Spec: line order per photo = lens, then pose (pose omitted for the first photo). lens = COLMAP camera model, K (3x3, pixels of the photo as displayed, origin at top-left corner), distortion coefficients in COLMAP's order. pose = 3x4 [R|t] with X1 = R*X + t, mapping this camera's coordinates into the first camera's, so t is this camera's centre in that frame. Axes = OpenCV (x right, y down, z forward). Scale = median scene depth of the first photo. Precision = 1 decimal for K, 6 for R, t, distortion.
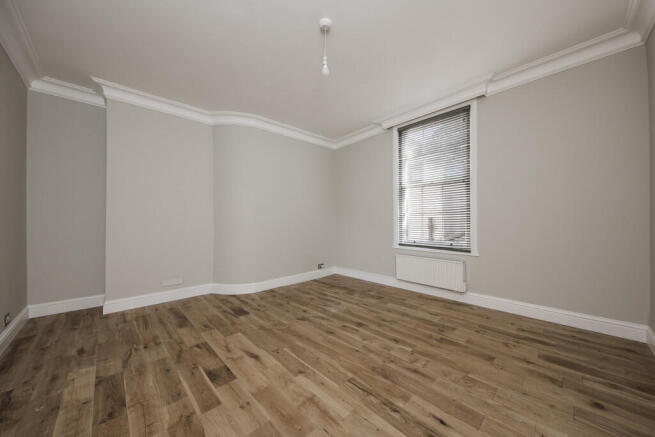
lens RADIAL K [[233.0, 0, 327.5], [0, 233.0, 218.5], [0, 0, 1]] dist [0.000534, -0.000042]
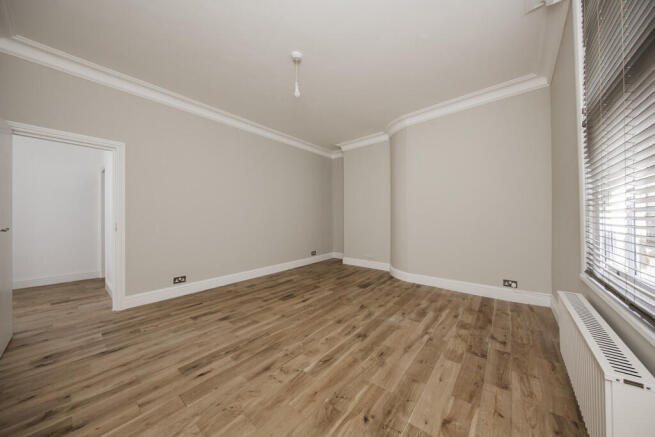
lens RADIAL K [[217.0, 0, 327.5], [0, 217.0, 218.5], [0, 0, 1]] dist [0.000103, -0.000032]
pose [[0.112991, 0.010821, -0.993537, 0.830454], [0.009359, 0.999885, 0.011954, 0.034789], [0.993552, -0.010649, 0.112877, 0.763089]]
